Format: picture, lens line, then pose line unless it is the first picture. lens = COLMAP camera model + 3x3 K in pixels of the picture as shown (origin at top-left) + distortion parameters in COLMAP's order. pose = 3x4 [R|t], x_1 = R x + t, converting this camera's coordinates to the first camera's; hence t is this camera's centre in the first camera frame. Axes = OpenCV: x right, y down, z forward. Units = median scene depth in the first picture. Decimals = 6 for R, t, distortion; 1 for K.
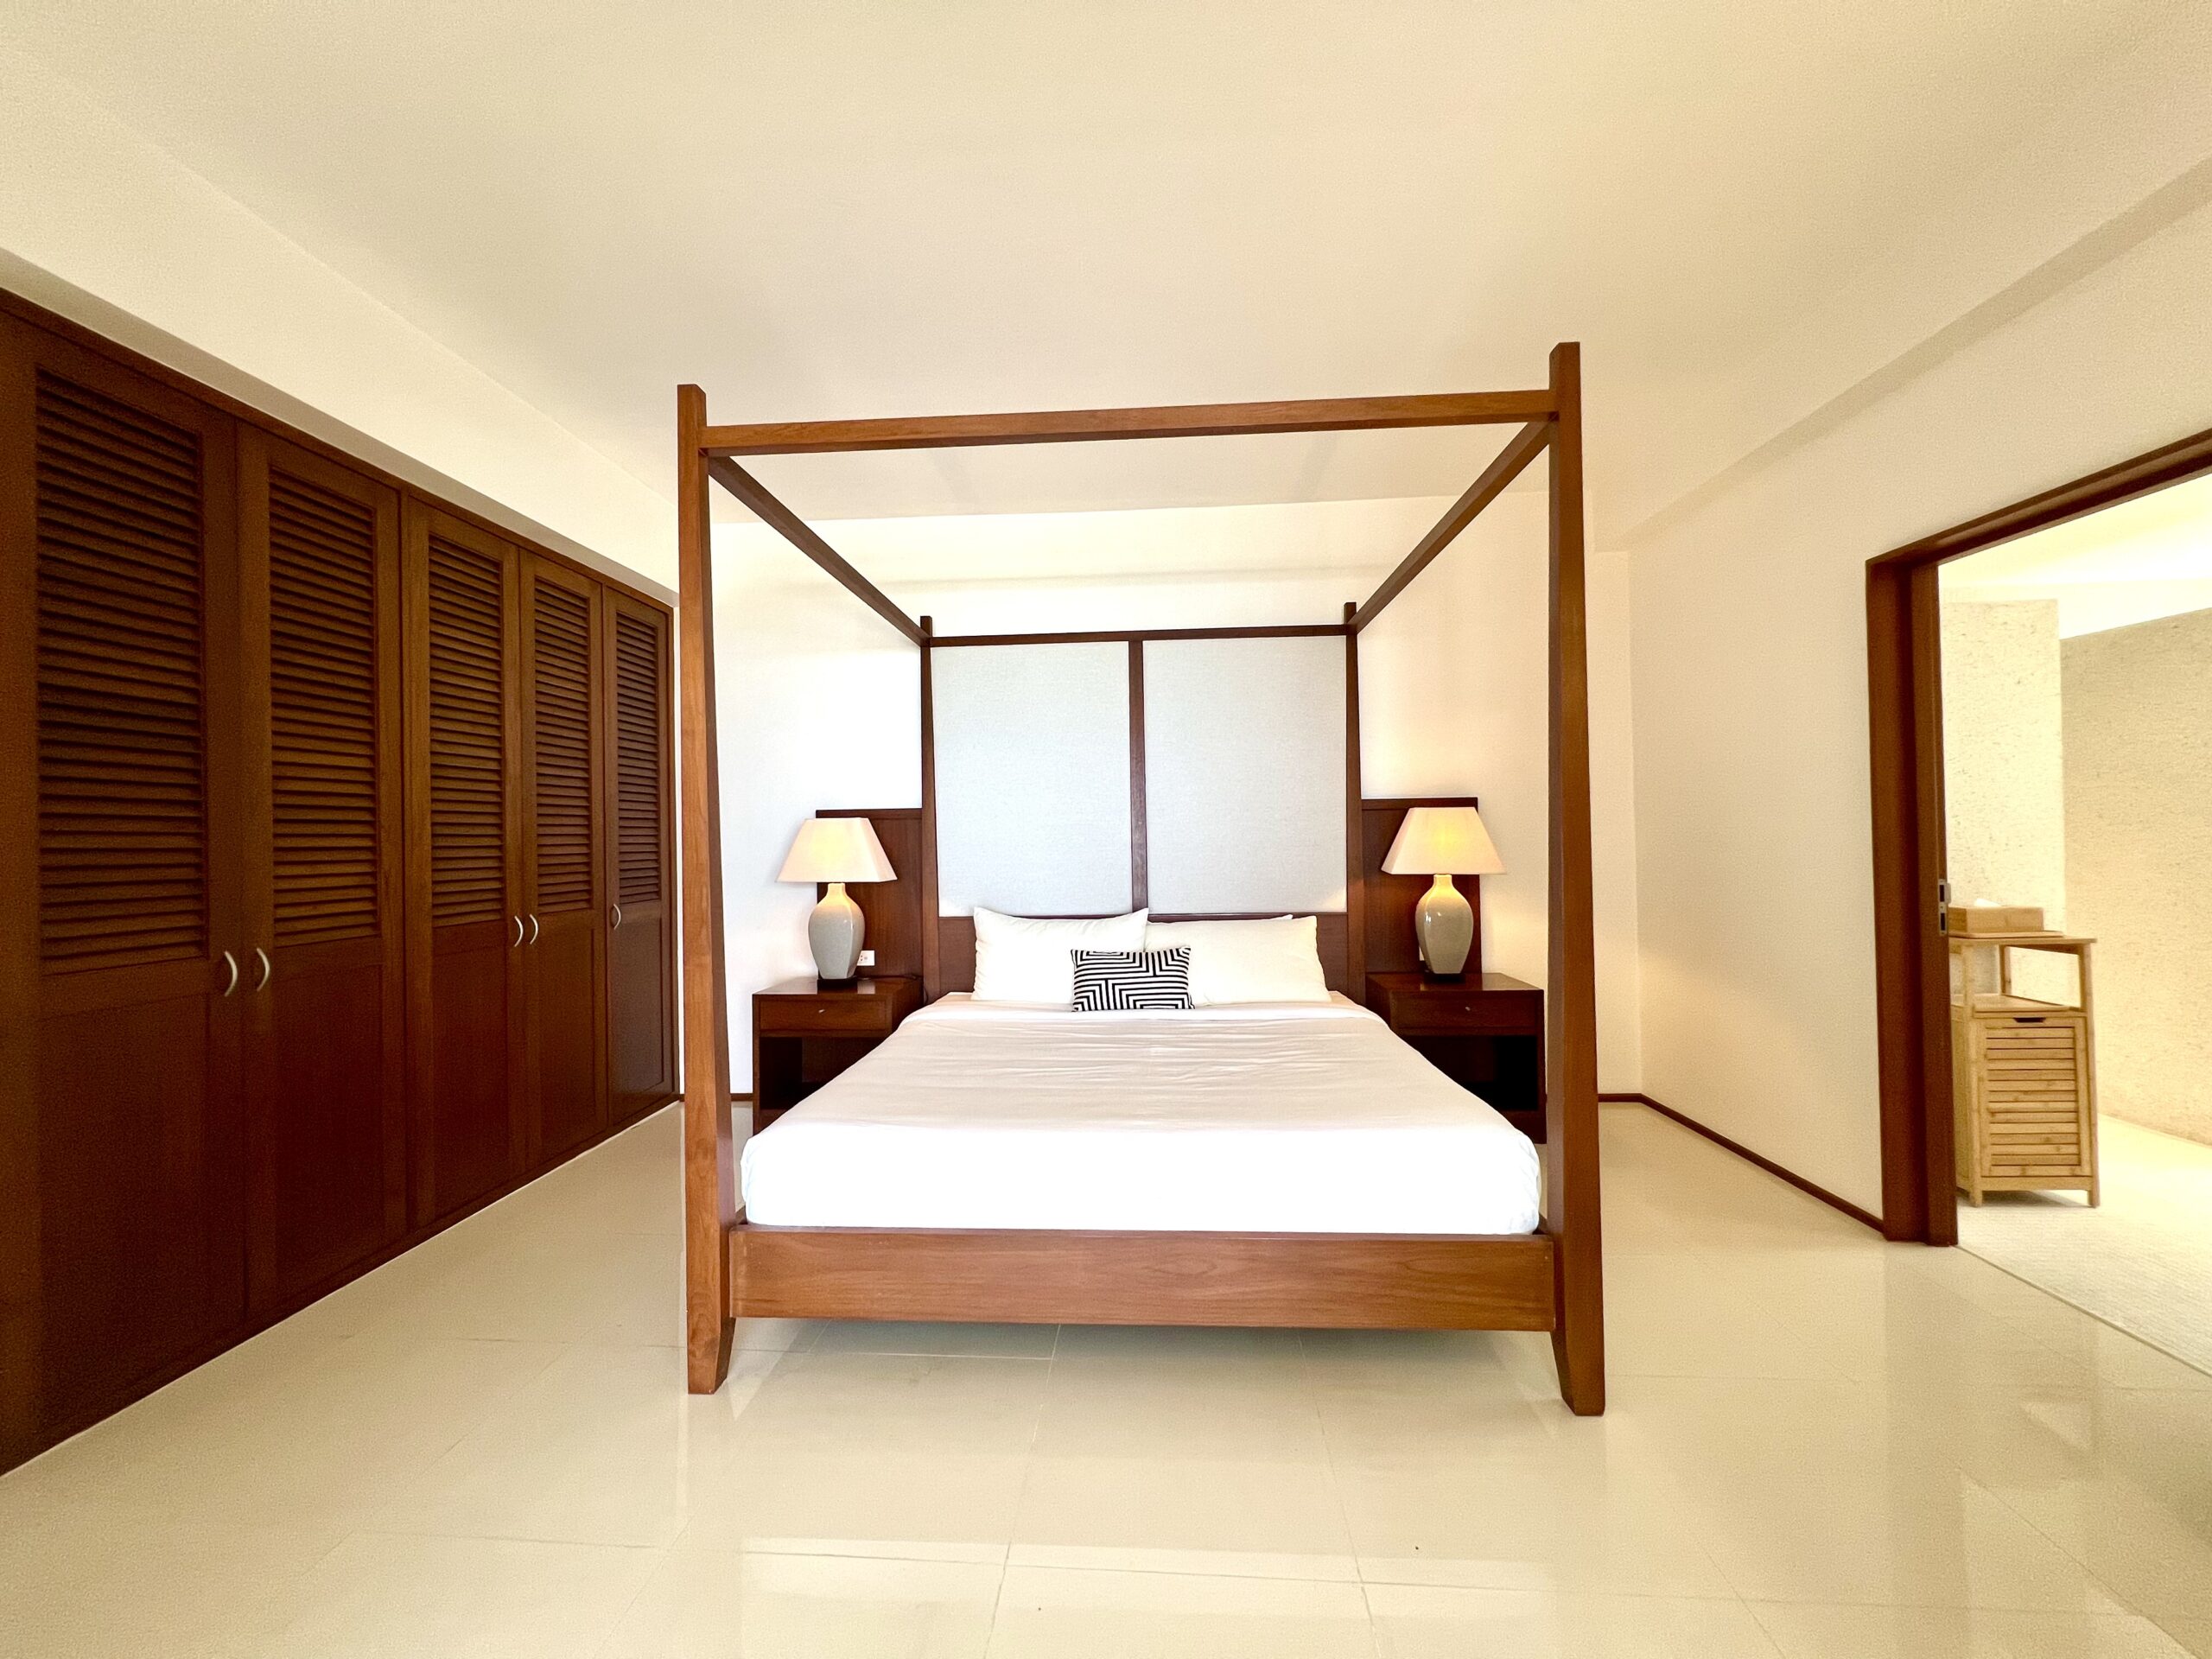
lens RADIAL K [[890.6, 0, 1101.2], [0, 890.6, 829.8], [0, 0, 1]] dist [-0.002054, 0.000755]
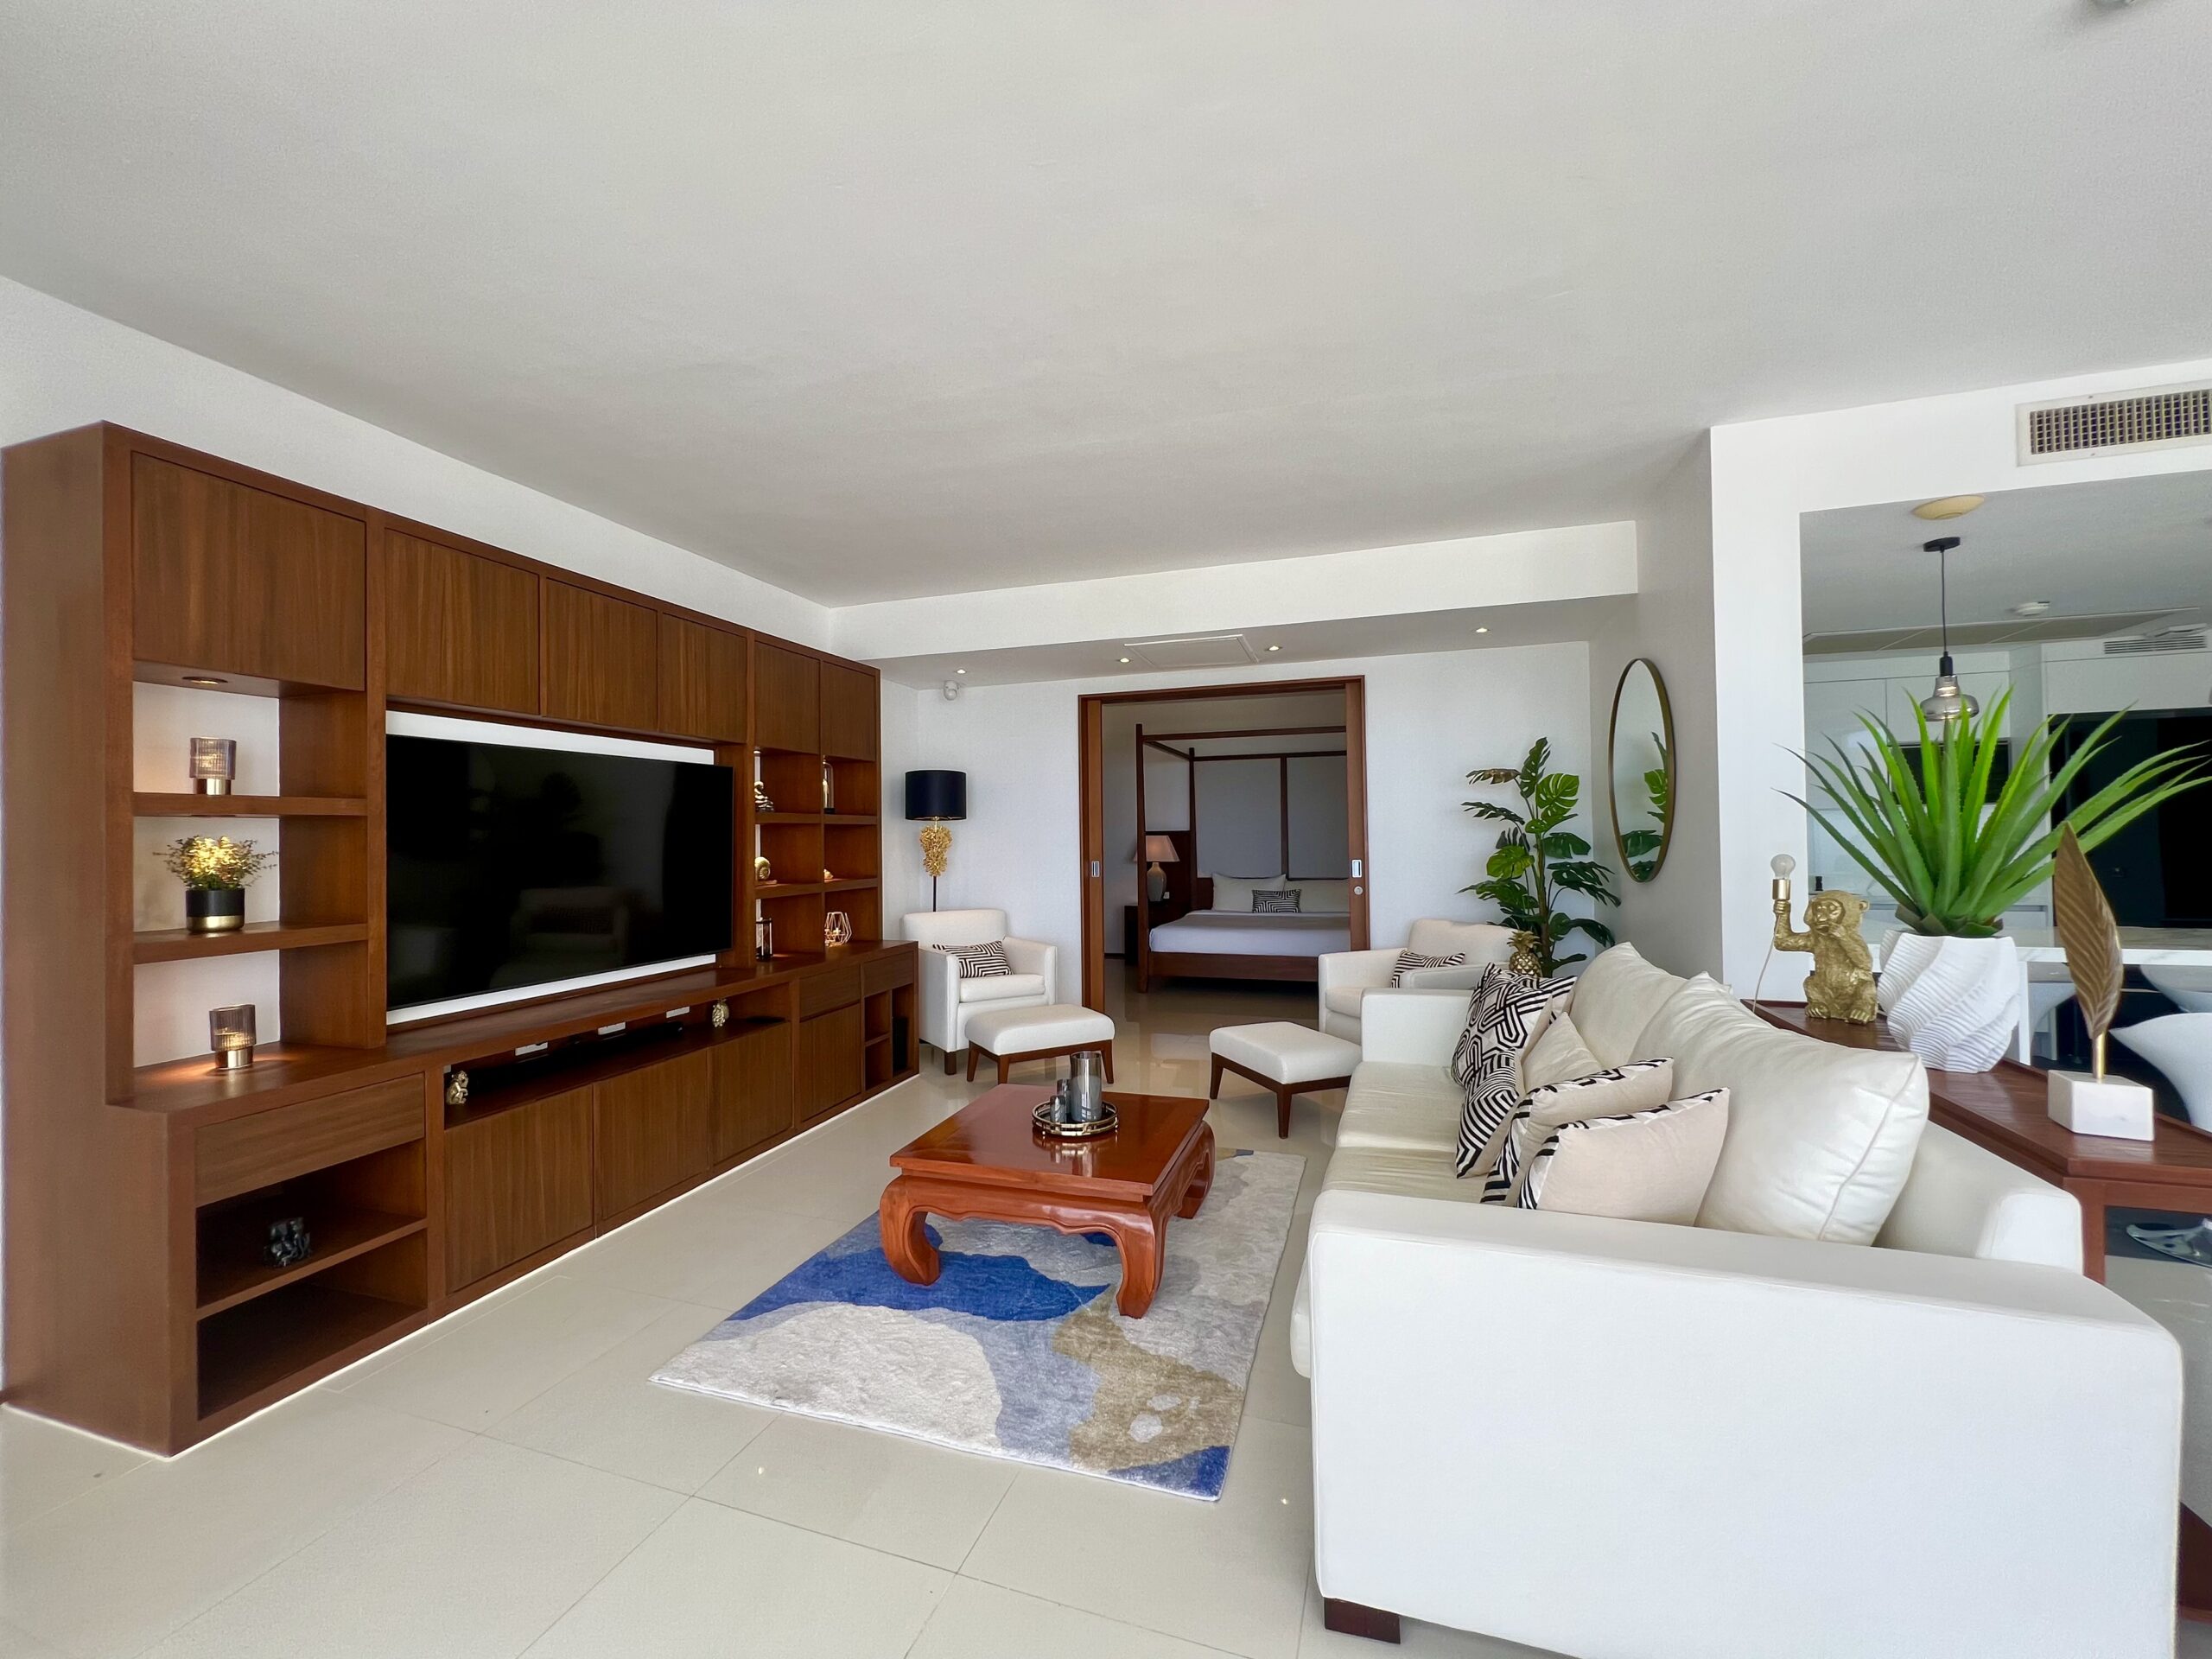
lens RADIAL K [[890.6, 0, 1103.4], [0, 890.6, 825.7], [0, 0, 1]] dist [-0.002054, 0.000755]
pose [[0.967725, 0.003271, -0.251987, 0.172310], [-0.003542, 0.999994, -0.000623, -0.037131], [0.251983, 0.001495, 0.967730, -1.358568]]
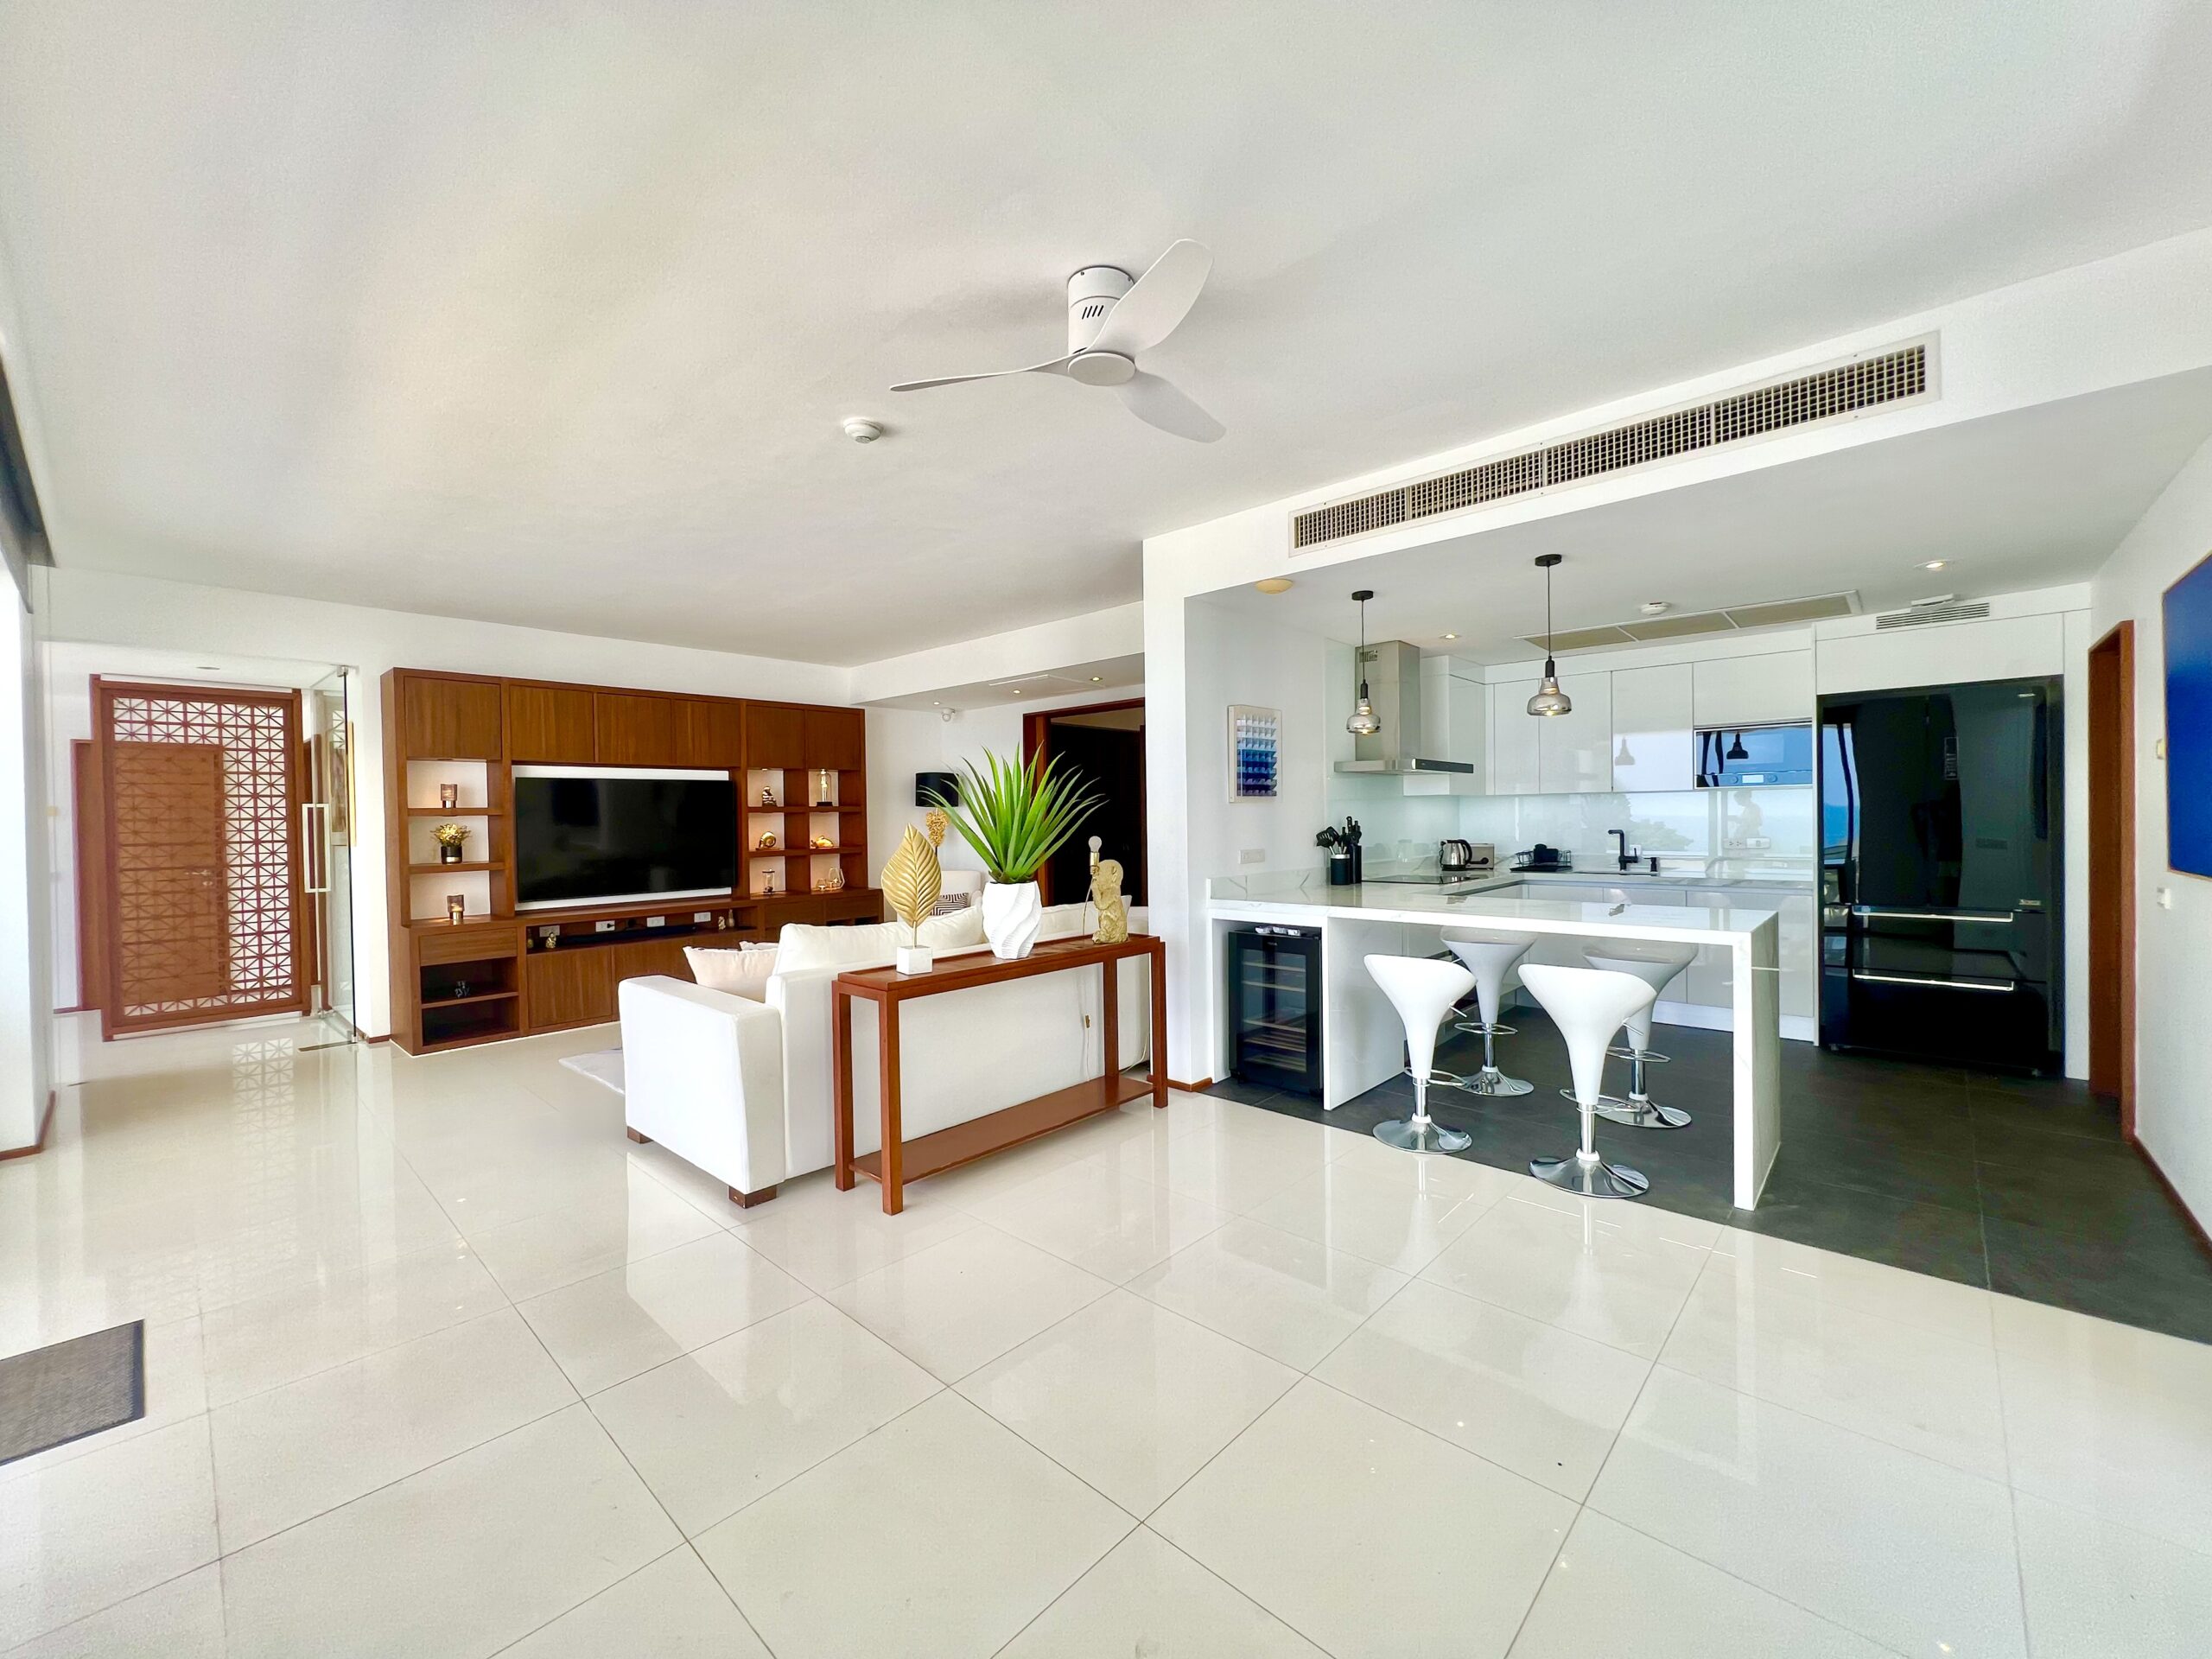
lens RADIAL K [[890.6, 0, 1100.6], [0, 890.6, 828.0], [0, 0, 1]] dist [-0.002054, 0.000755]
pose [[0.779013, 0.014193, -0.626847, 1.151700], [0.006436, 0.999510, 0.030629, -0.059356], [0.626975, -0.027895, 0.778540, -1.392551]]
